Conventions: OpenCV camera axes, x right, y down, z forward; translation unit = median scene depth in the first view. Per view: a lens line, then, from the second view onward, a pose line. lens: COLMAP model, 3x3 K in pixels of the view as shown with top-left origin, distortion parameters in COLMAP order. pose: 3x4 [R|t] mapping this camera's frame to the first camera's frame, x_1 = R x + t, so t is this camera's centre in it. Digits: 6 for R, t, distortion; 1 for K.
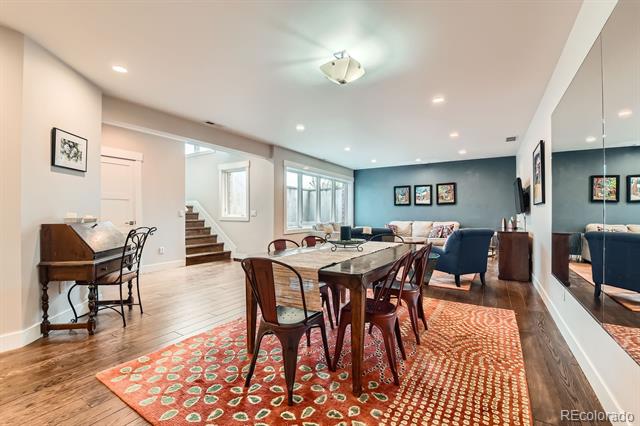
lens RADIAL K [[278.0, 0, 319.6], [0, 278.0, 215.8], [0, 0, 1]] dist [0.001383, -0.012475]
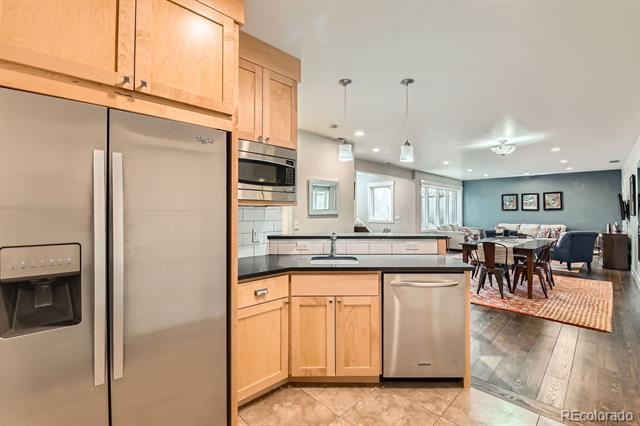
lens RADIAL K [[278.0, 0, 319.6], [0, 278.0, 215.8], [0, 0, 1]] dist [0.001383, -0.012475]
pose [[0.971108, 0.001813, -0.238635, -0.283661], [-0.000738, 0.999989, 0.004595, -0.026157], [0.238641, -0.004287, 0.971098, -0.472554]]
